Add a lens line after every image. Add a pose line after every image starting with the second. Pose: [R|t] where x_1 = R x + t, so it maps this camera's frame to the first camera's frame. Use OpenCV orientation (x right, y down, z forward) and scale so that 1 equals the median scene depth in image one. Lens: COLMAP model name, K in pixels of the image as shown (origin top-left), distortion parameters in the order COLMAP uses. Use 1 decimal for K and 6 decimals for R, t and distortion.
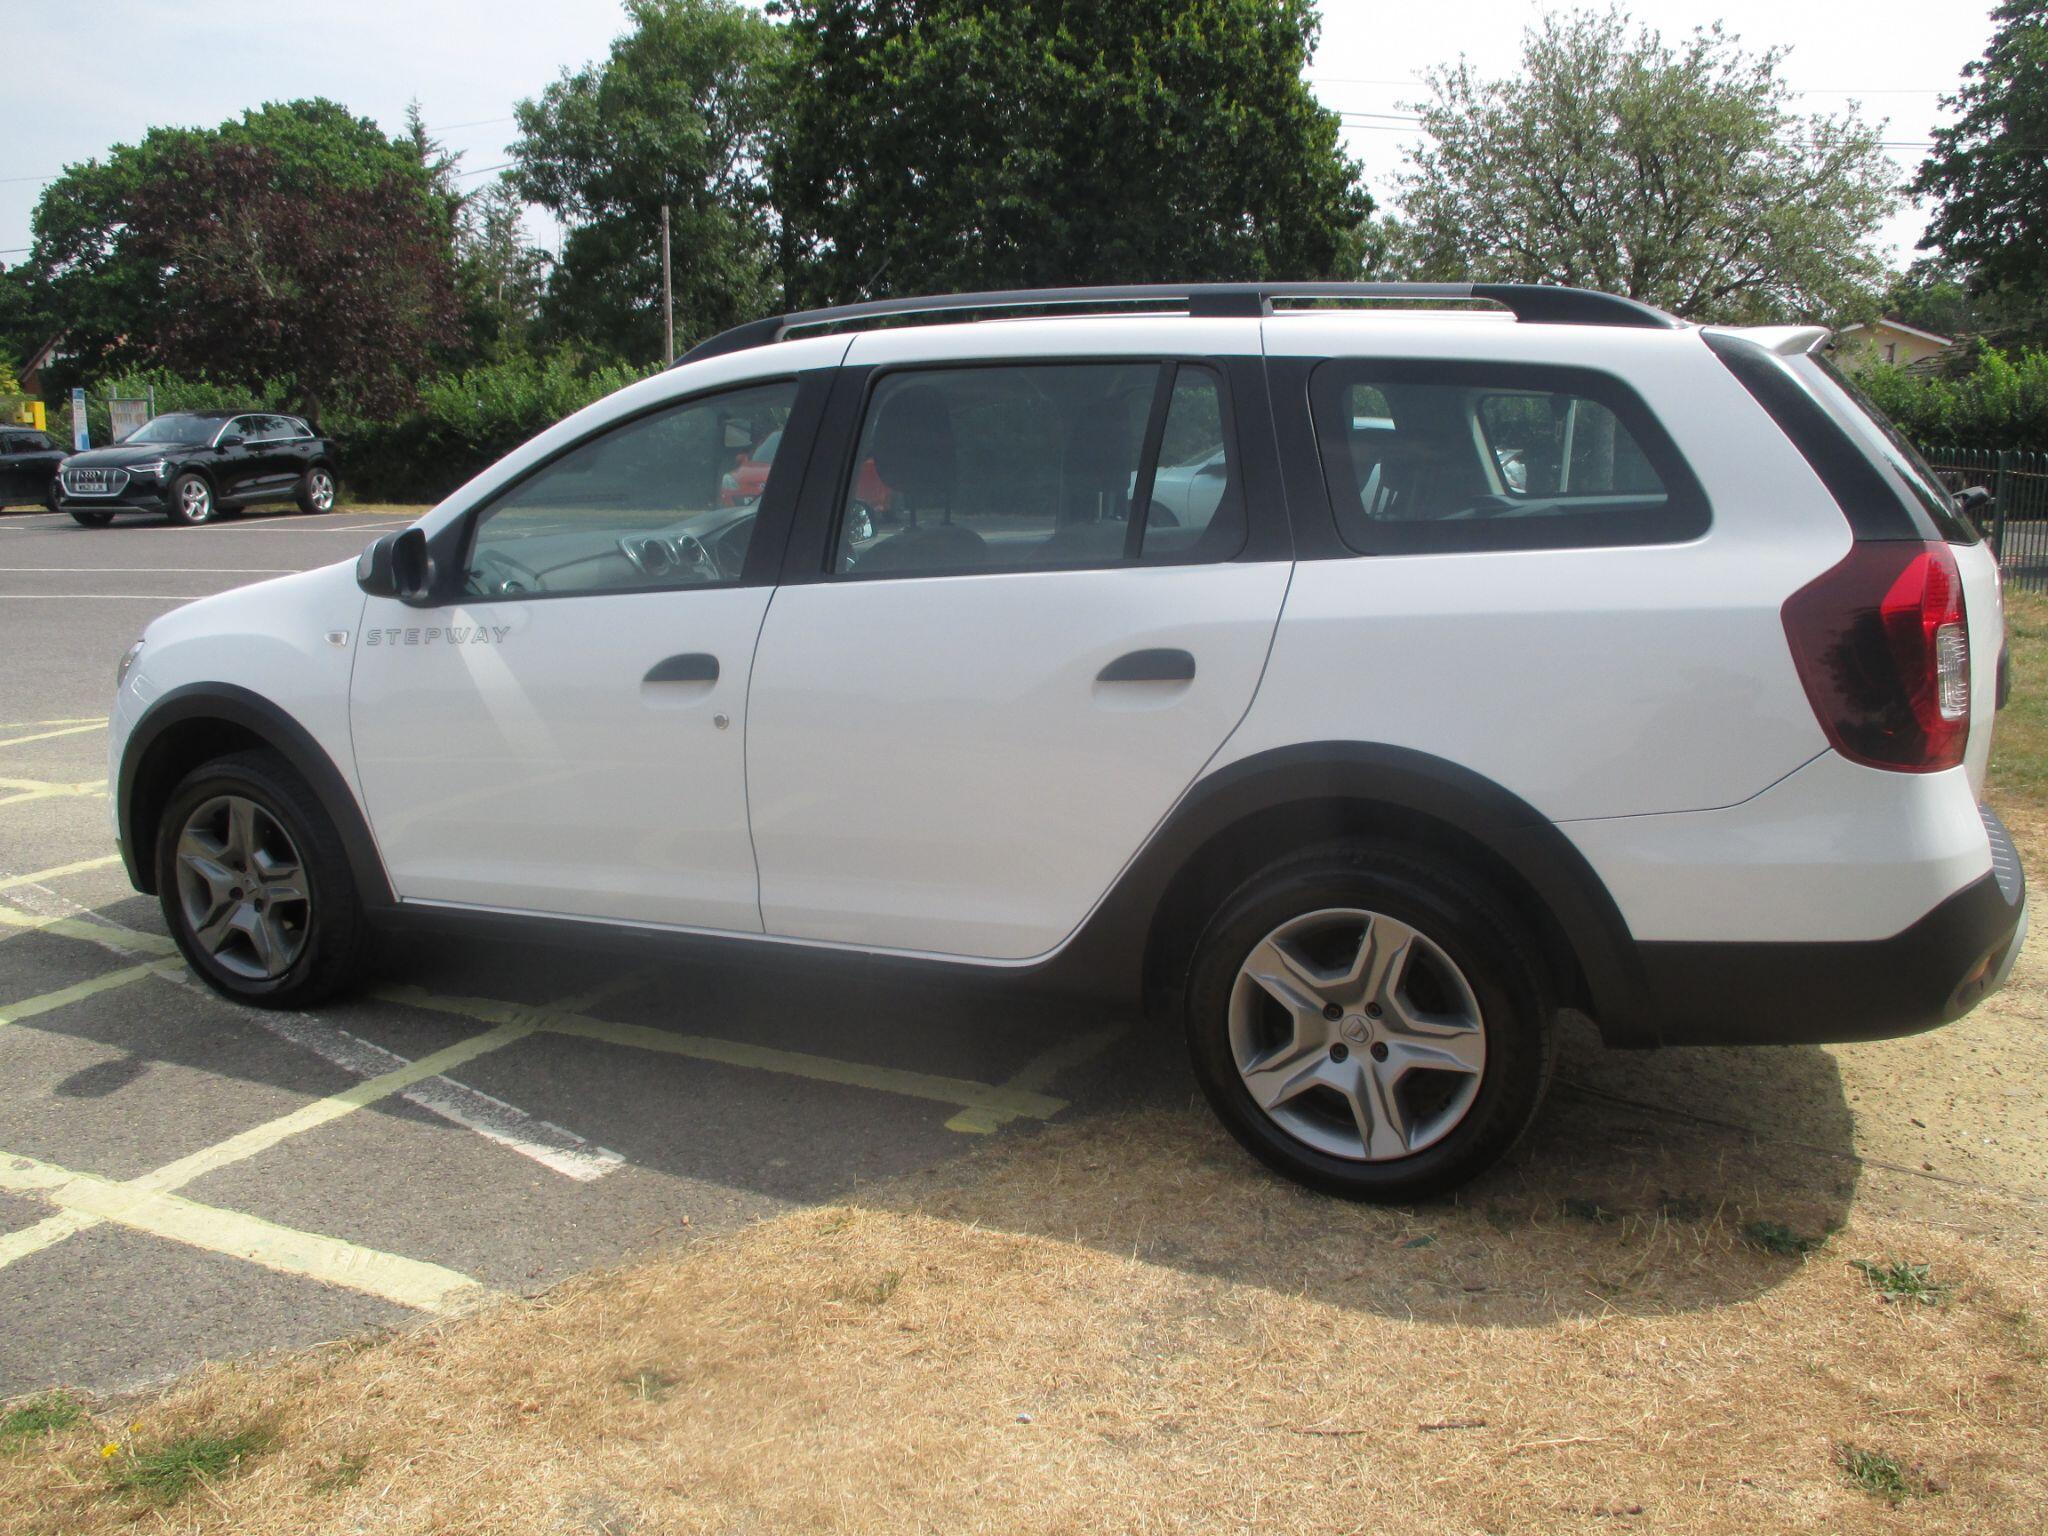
lens RADIAL K [[1692.7, 0, 1022.1], [0, 1692.7, 834.7], [0, 0, 1]] dist [-0.026450, -0.006840]
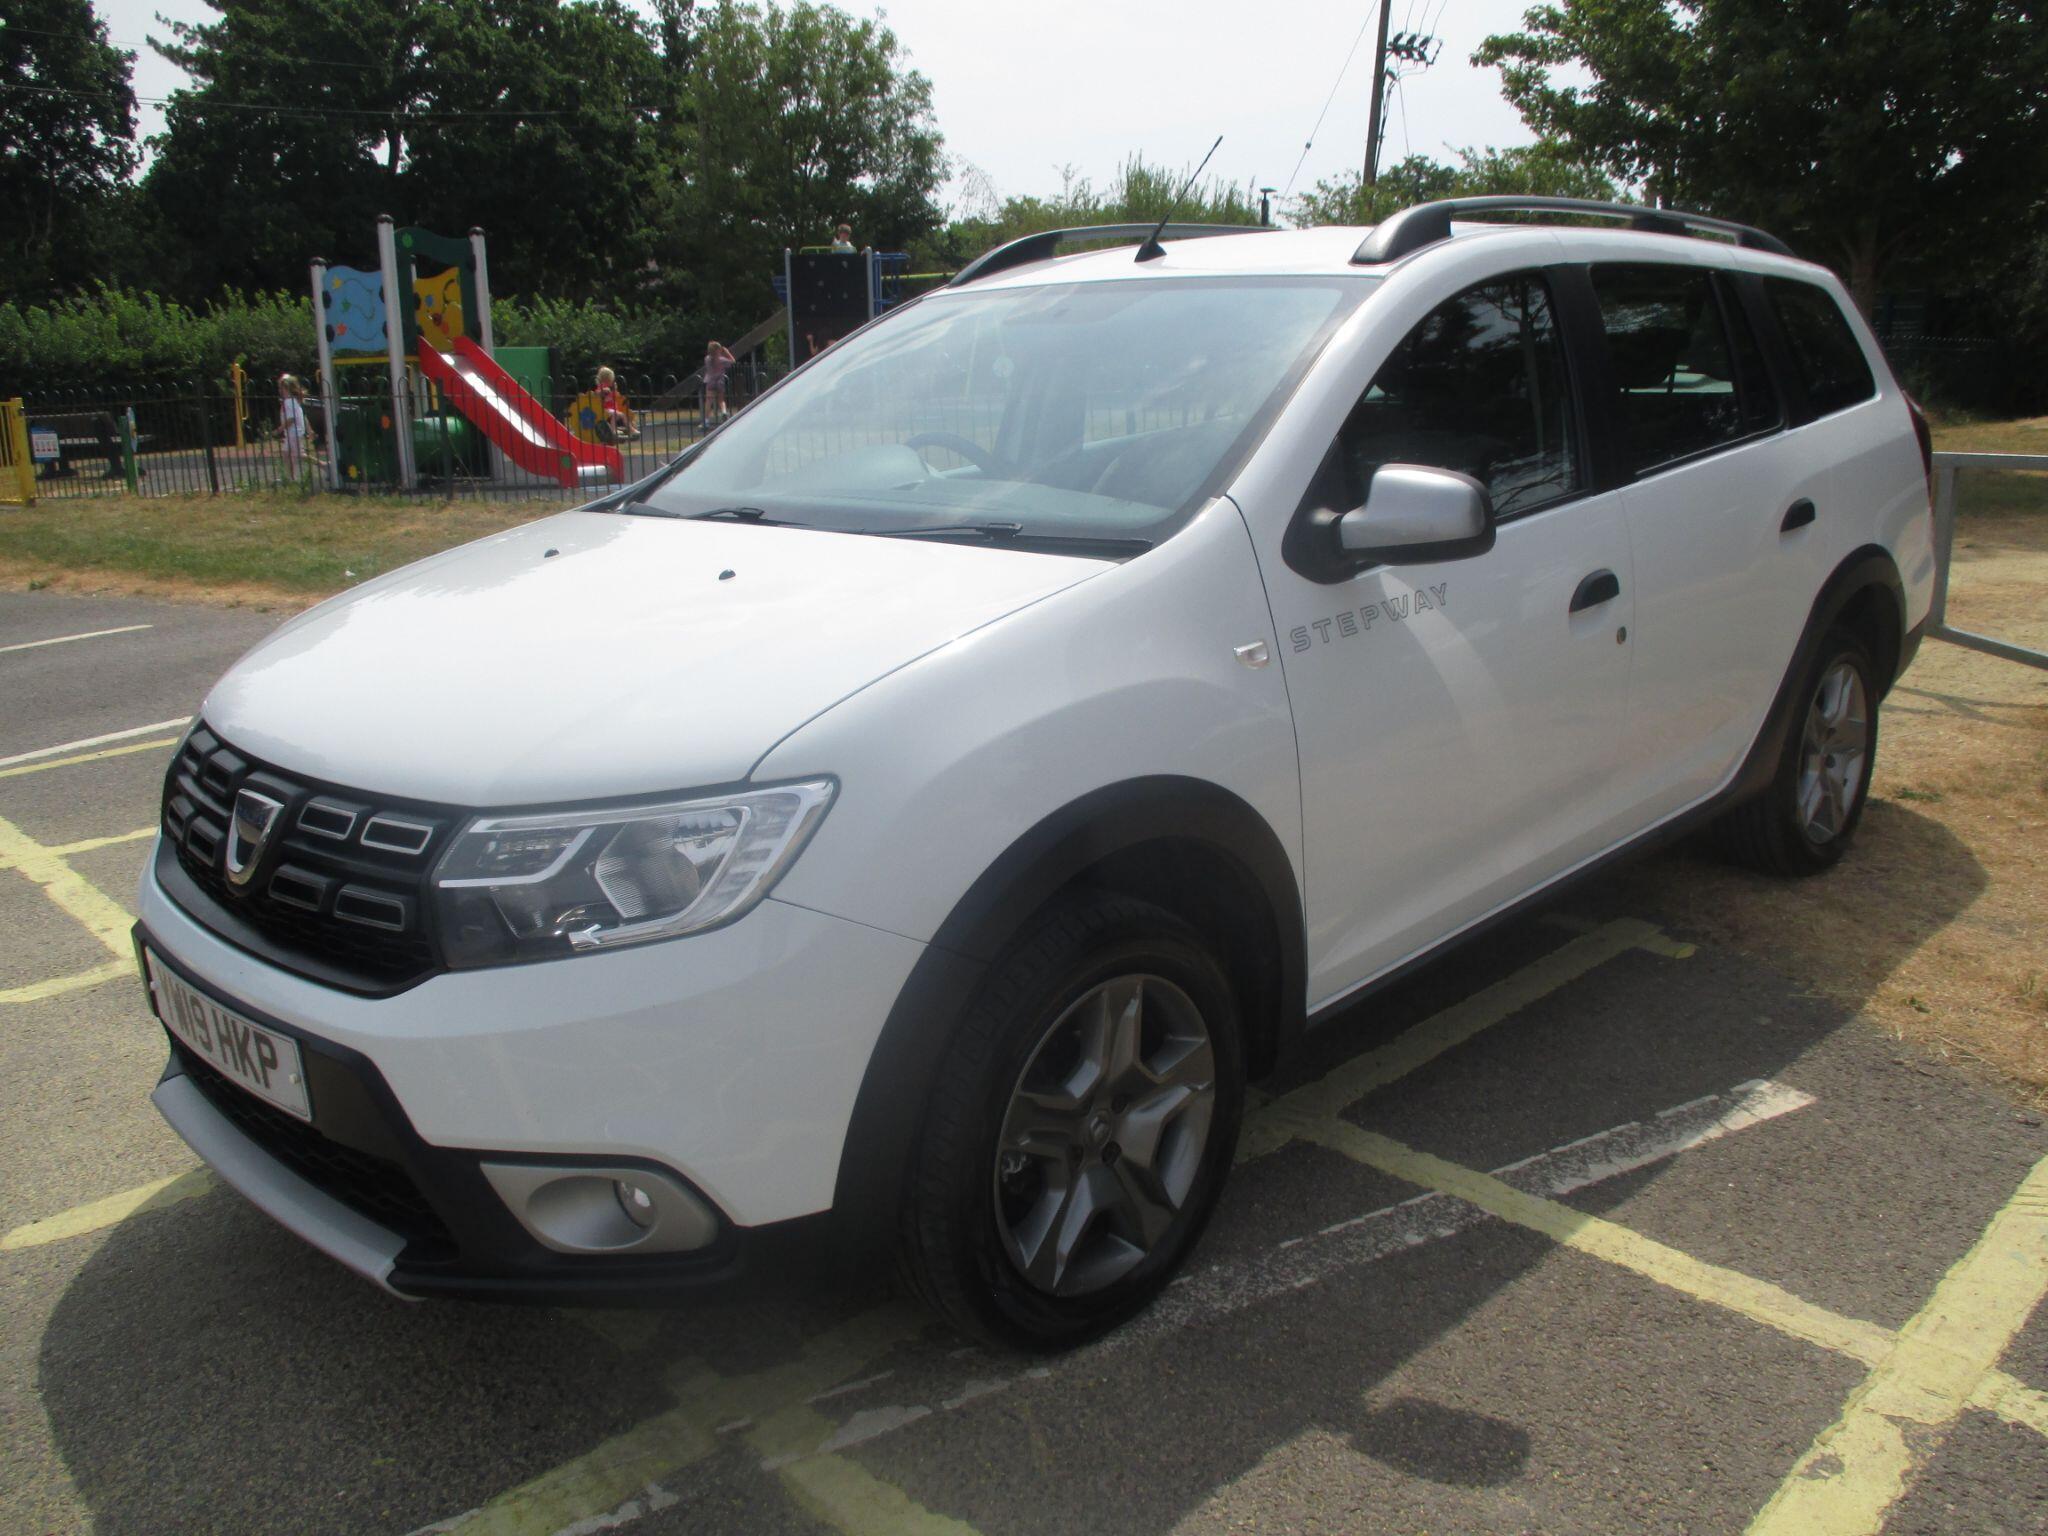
lens RADIAL K [[1692.7, 0, 1022.1], [0, 1692.7, 834.7], [0, 0, 1]] dist [-0.026450, -0.006840]
pose [[0.337291, -0.267111, 0.902711, -0.178698], [0.240464, 0.951538, 0.191711, -0.033881], [-0.910172, 0.152407, 0.385175, 0.145949]]
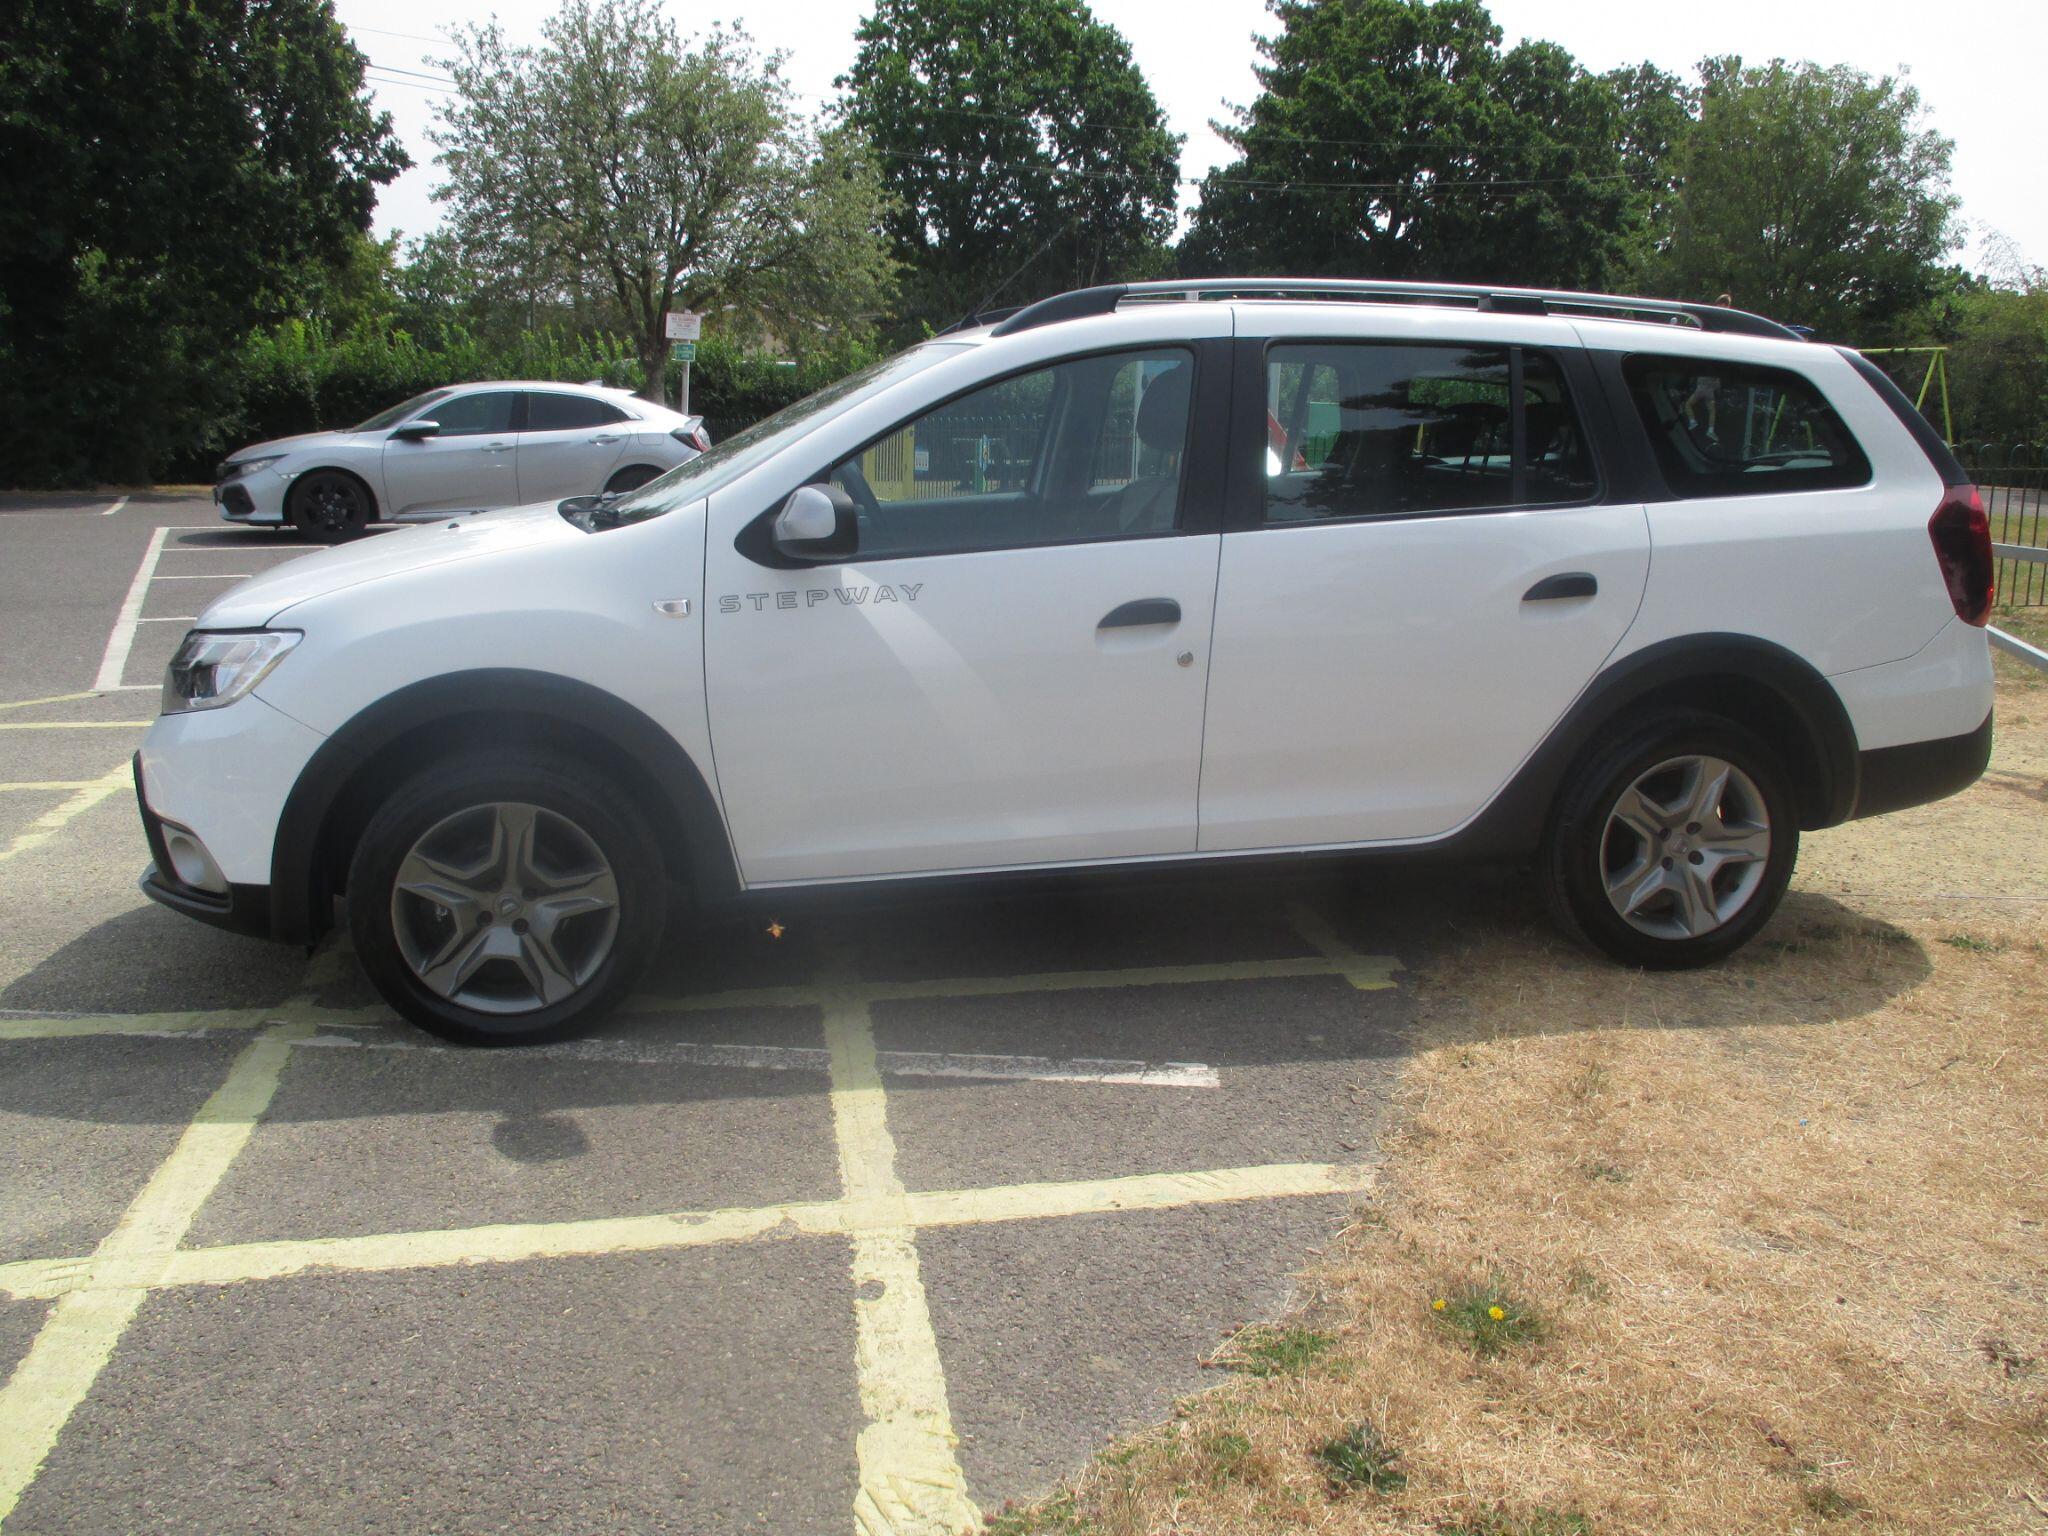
lens RADIAL K [[1702.5, 0, 1019.2], [0, 1702.5, 827.0], [0, 0, 1]] dist [-0.026112, -0.002355]
pose [[0.800900, -0.124852, 0.585637, -0.139681], [0.117541, 0.991773, 0.050691, -0.004235], [-0.587148, 0.028238, 0.808987, 0.027022]]
